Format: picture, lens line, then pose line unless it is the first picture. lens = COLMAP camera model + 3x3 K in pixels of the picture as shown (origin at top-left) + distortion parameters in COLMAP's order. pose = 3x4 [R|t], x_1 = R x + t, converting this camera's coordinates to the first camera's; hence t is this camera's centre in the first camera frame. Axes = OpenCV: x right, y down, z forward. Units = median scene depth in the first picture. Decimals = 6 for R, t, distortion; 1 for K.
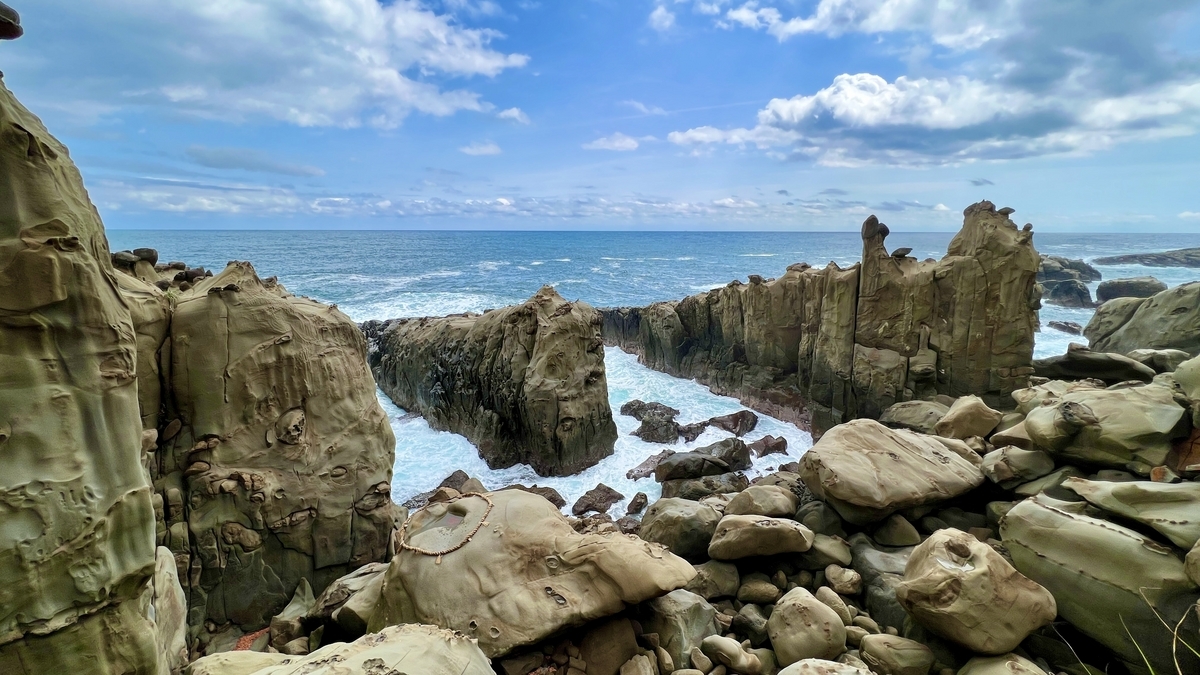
lens RADIAL K [[487.7, 0, 595.9], [0, 487.7, 336.7], [0, 0, 1]] dist [0.000655, 0.000396]
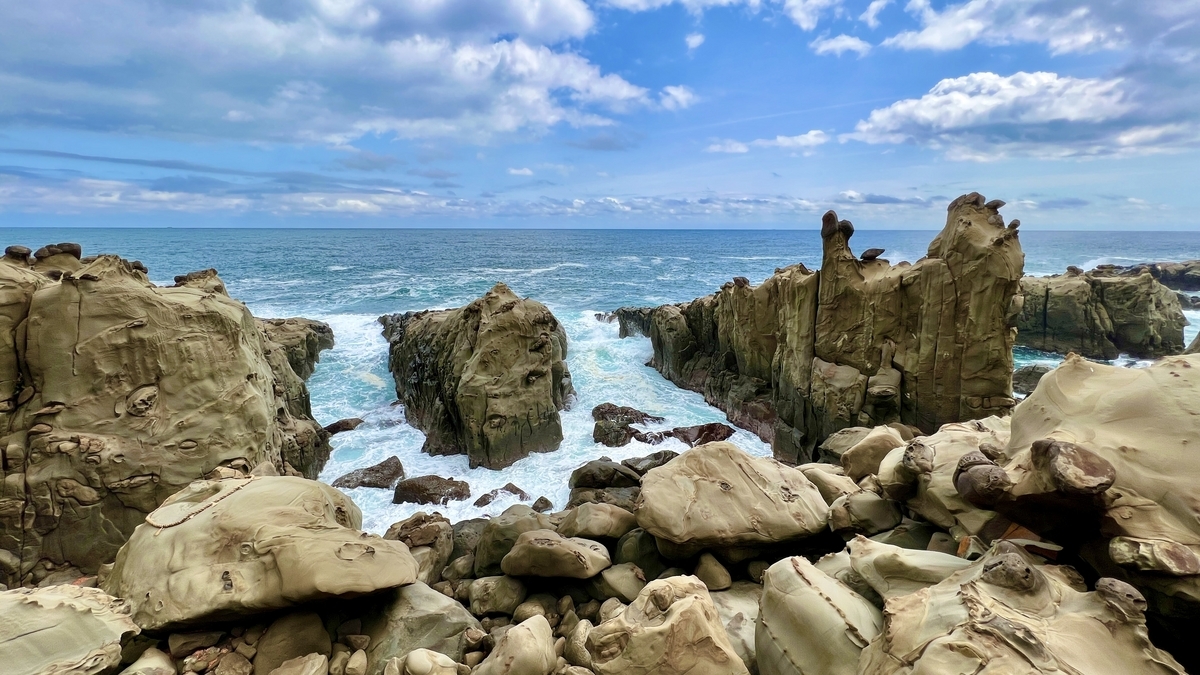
lens RADIAL K [[487.7, 0, 595.9], [0, 487.7, 336.7], [0, 0, 1]] dist [0.000655, 0.000396]
pose [[0.976330, 0.046559, -0.211213, 0.374345], [-0.045960, 0.998913, 0.007746, -0.012859], [0.211344, 0.002144, 0.977409, 0.065526]]
